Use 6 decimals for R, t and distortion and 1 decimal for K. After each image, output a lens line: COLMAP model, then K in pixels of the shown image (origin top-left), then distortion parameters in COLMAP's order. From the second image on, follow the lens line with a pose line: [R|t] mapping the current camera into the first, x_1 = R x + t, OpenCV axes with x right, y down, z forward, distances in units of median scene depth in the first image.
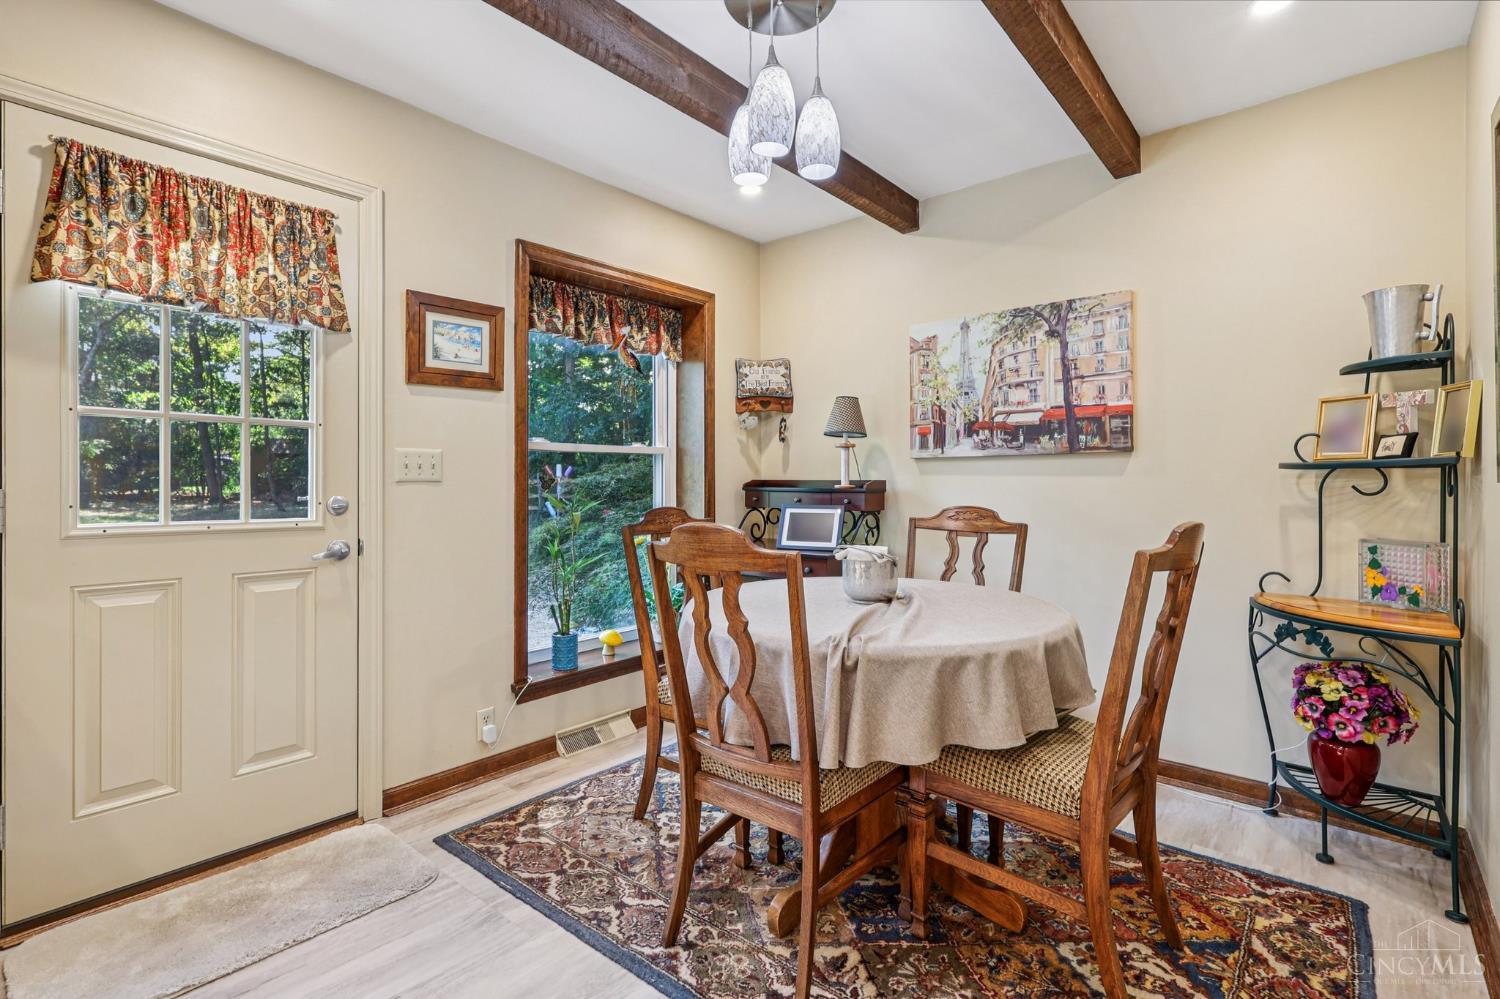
lens RADIAL K [[713.2, 0, 744.3], [0, 713.2, 484.8], [0, 0, 1]] dist [-0.000553, 0.000499]
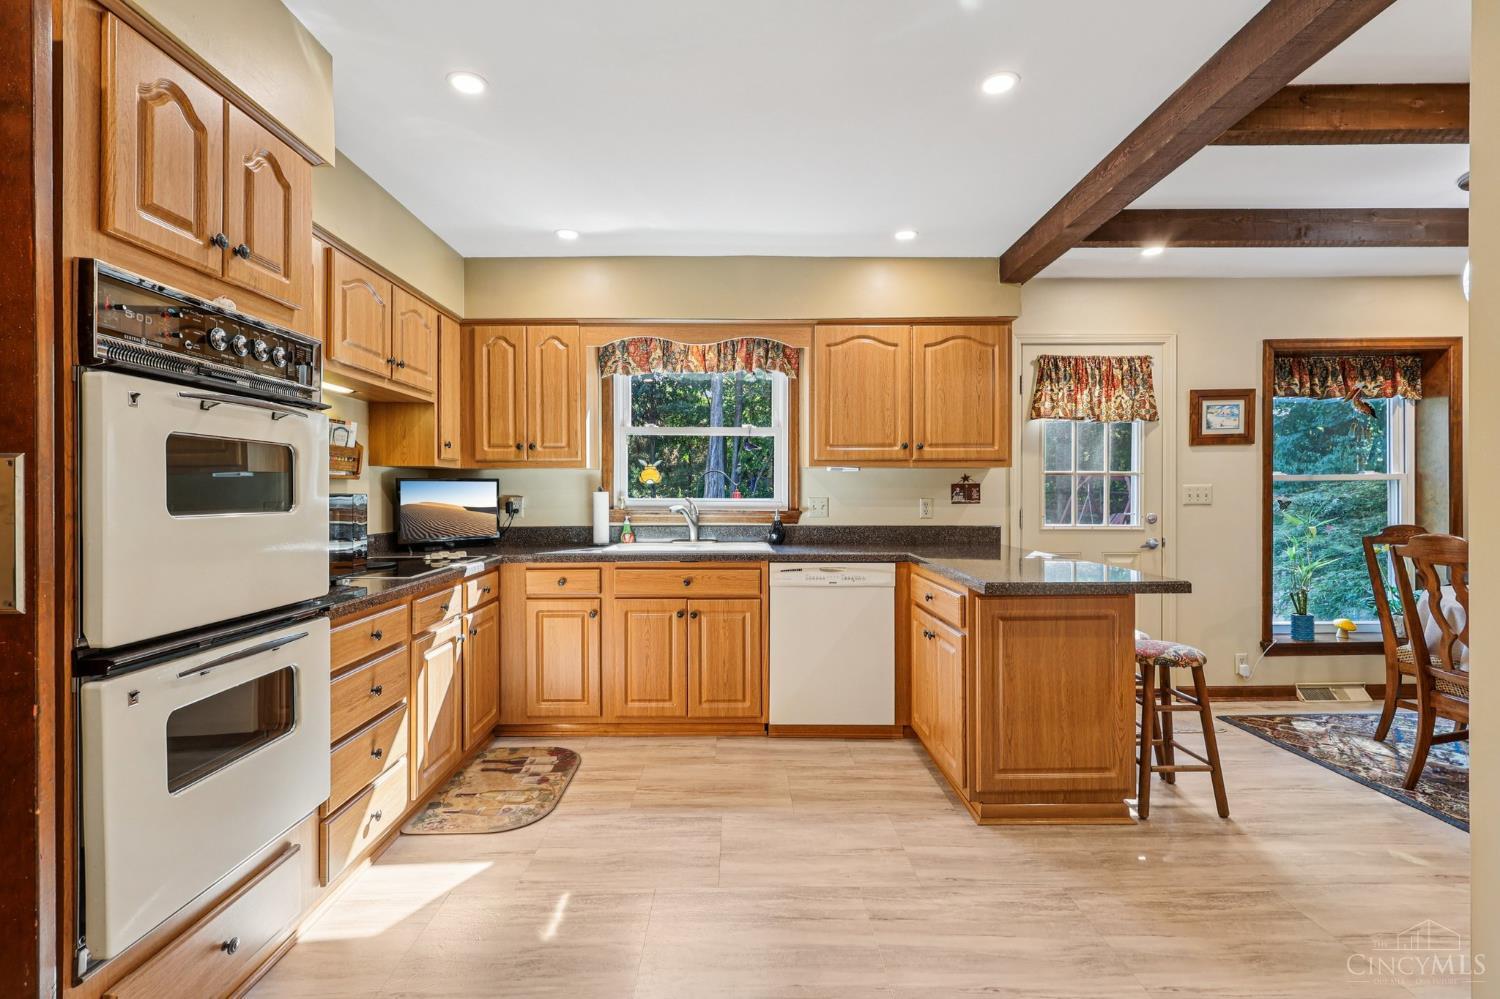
lens RADIAL K [[695.8, 0, 745.0], [0, 695.8, 496.7], [0, 0, 1]] dist [0.001221, 0.000611]
pose [[0.650527, -0.001027, -0.759483, 0.073895], [0.001212, 0.999999, -0.000315, -0.020972], [0.759483, -0.000715, 0.650527, -0.735740]]
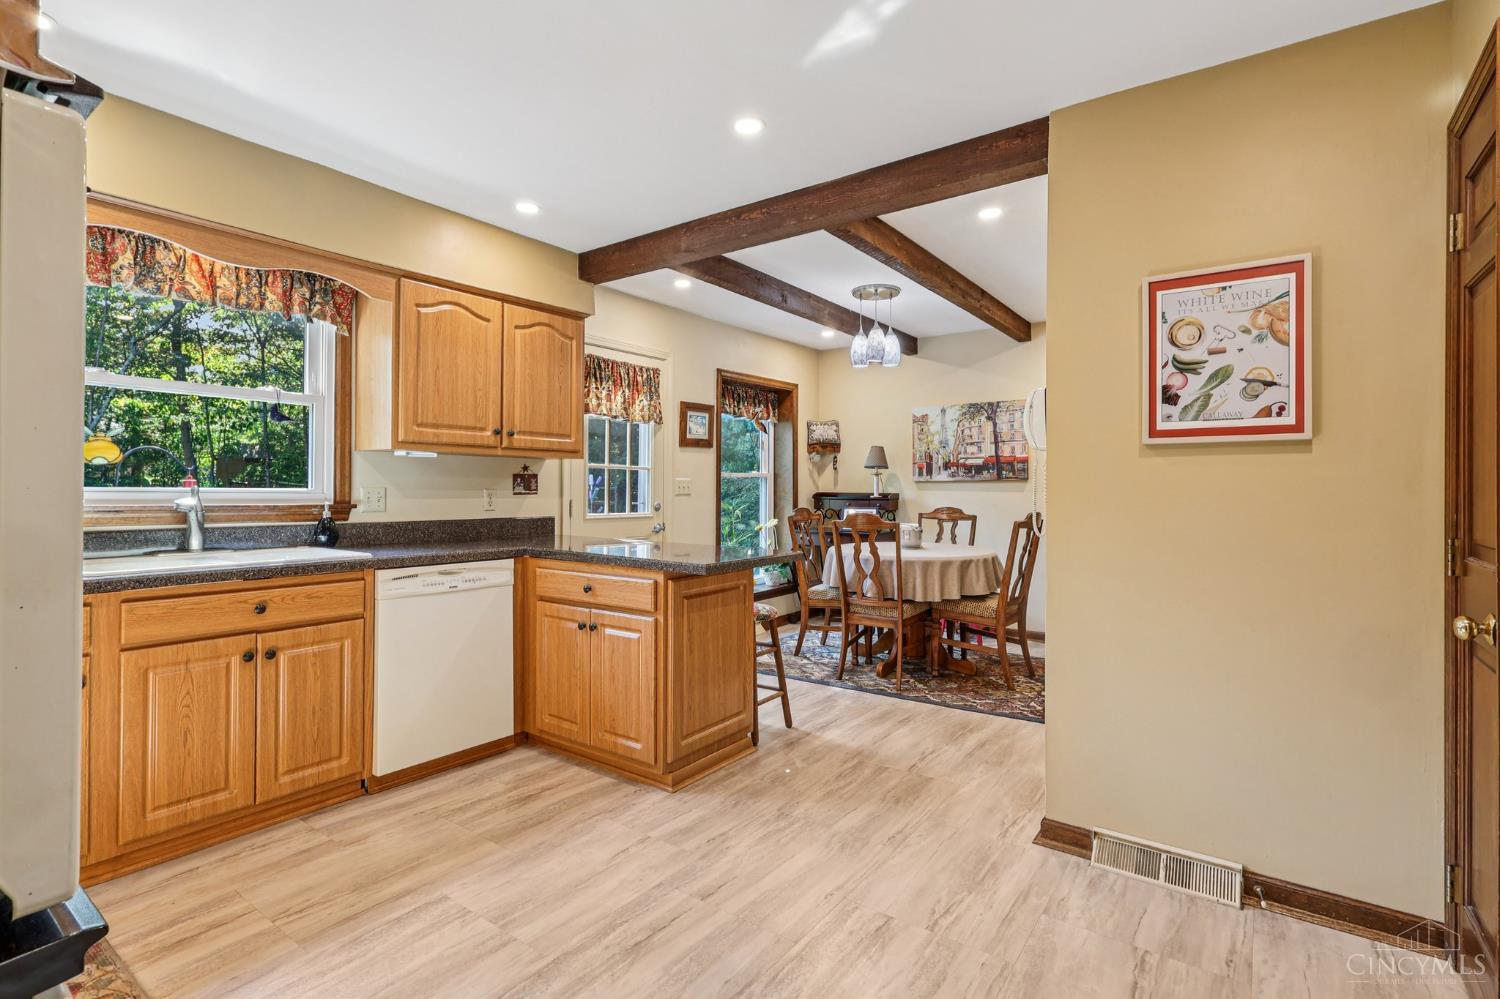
lens RADIAL K [[718.8, 0, 739.7], [0, 718.8, 486.6], [0, 0, 1]] dist [-0.002567, -0.000093]
pose [[0.997768, 0.002317, 0.066741, -0.381357], [-0.002032, 0.999989, -0.004332, -0.016978], [-0.066750, 0.004187, 0.997761, -0.920315]]
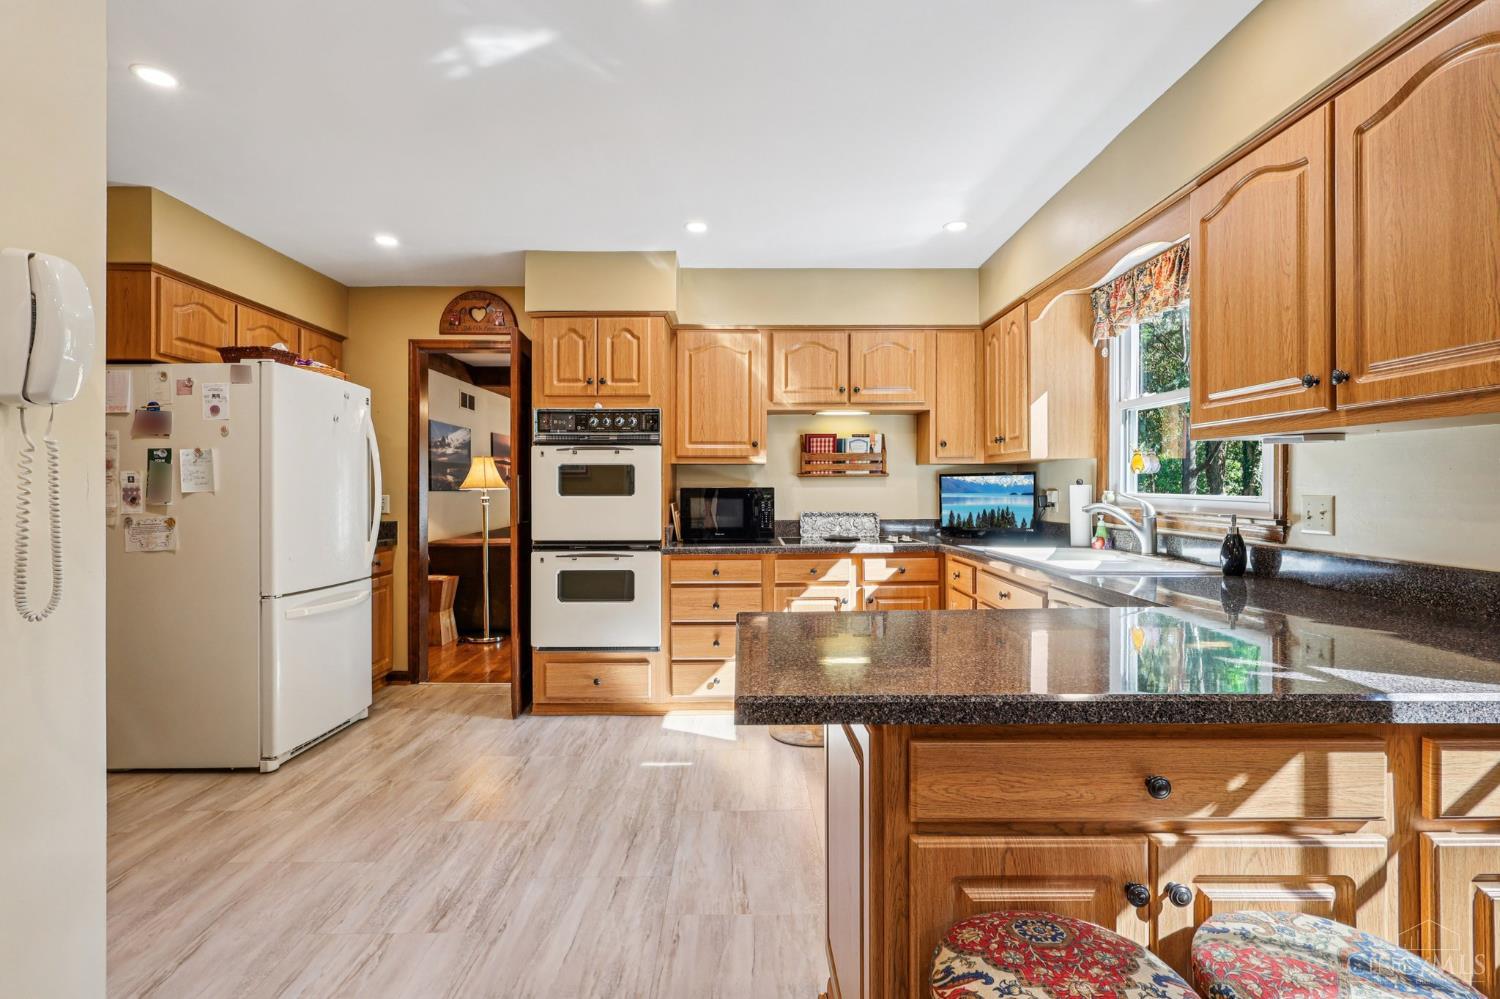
lens RADIAL K [[698.0, 0, 745.7], [0, 698.0, 488.2], [0, 0, 1]] dist [-0.000624, 0.000254]
pose [[-0.761946, -0.001864, -0.647638, 0.015753], [-0.004316, 0.999988, 0.002200, -0.026446], [0.647626, 0.004472, -0.761945, 0.464951]]
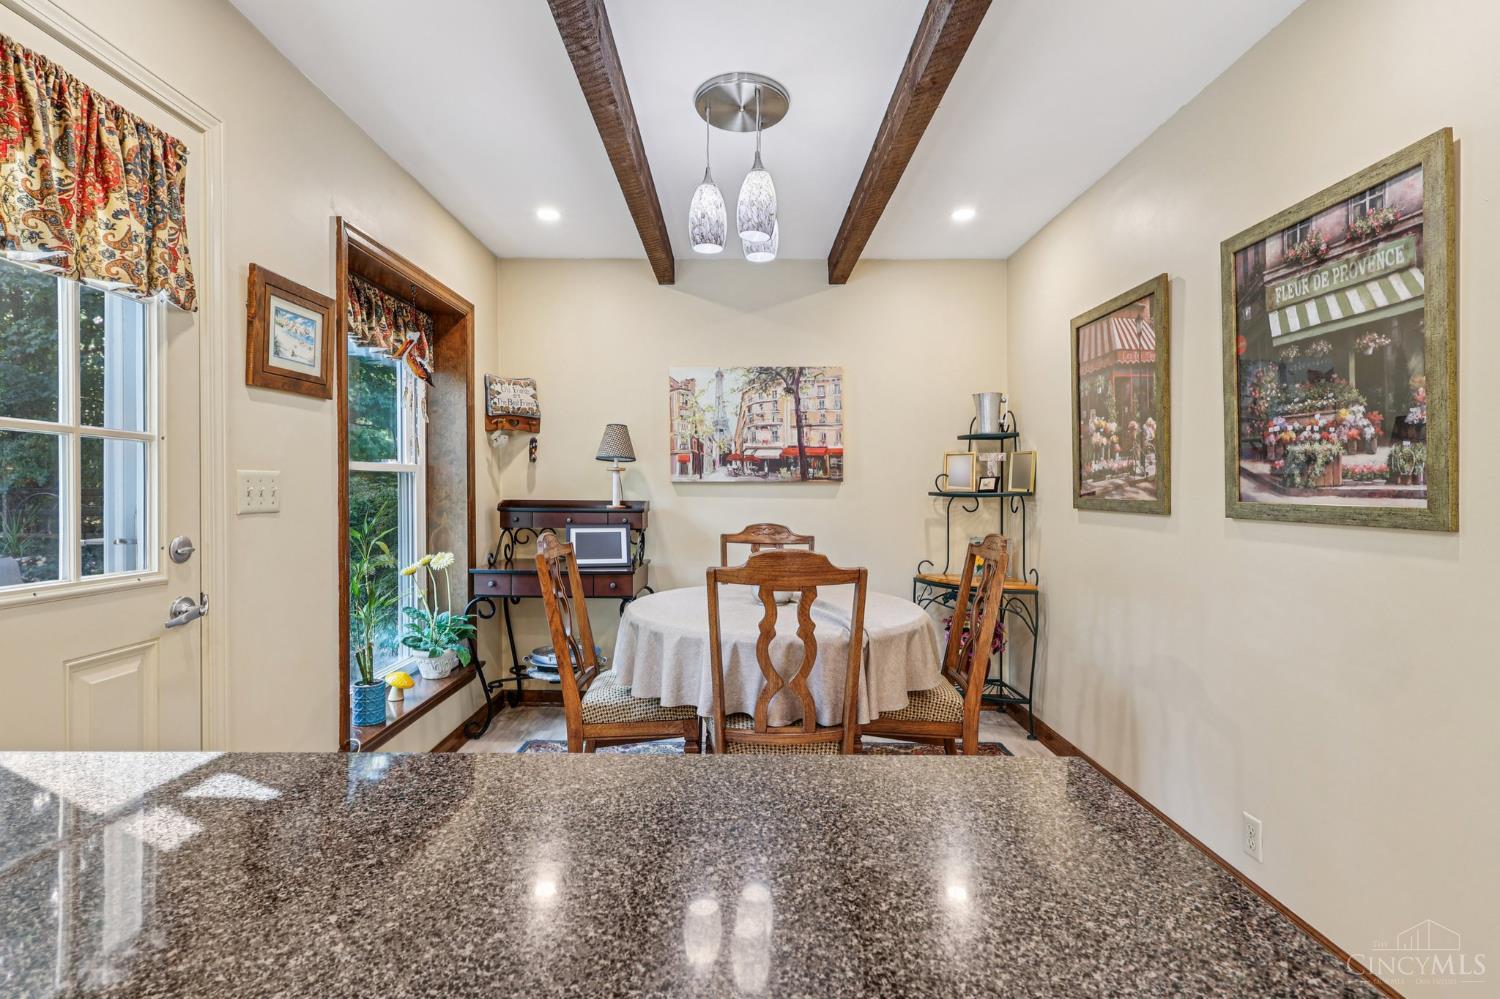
lens RADIAL K [[700.4, 0, 748.1], [0, 700.4, 504.1], [0, 0, 1]] dist [-0.000952, 0.000015]
pose [[0.756299, -0.010021, 0.654149, -0.486404], [-0.002258, 0.999837, 0.017927, -0.025439], [-0.654222, -0.015035, 0.756153, 0.066826]]
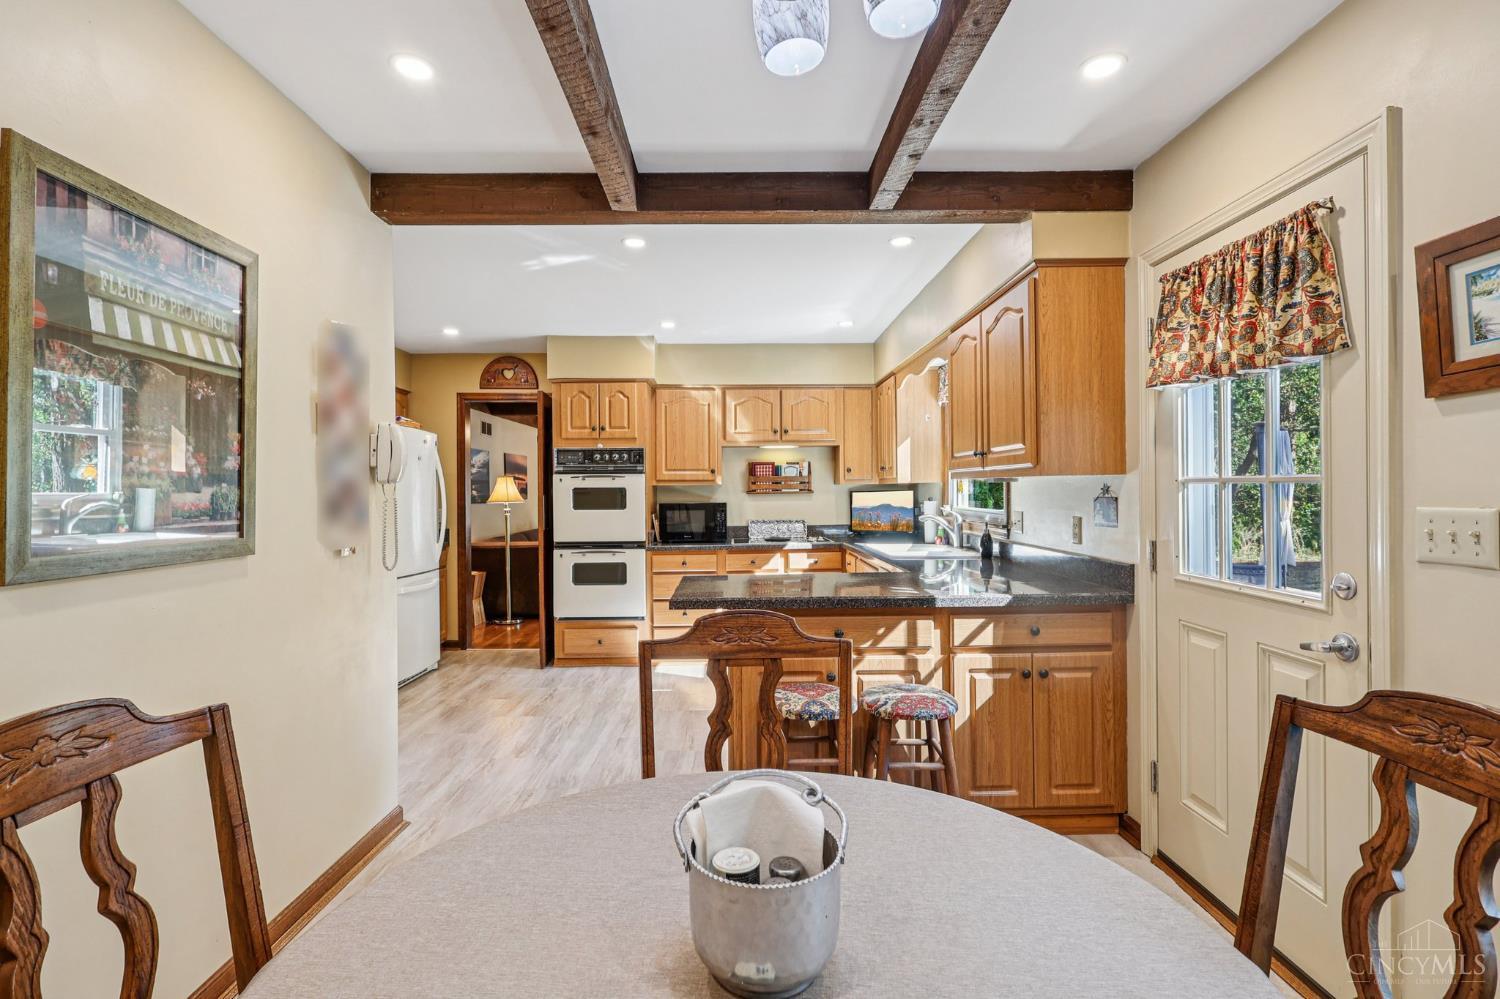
lens RADIAL K [[706.2, 0, 735.4], [0, 706.2, 492.1], [0, 0, 1]] dist [0.000942, 0.000223]
pose [[-0.762798, 0.003579, -0.646628, 0.306614], [0.002535, 0.999994, 0.002544, -0.057990], [0.646632, 0.000301, -0.762802, 0.931853]]
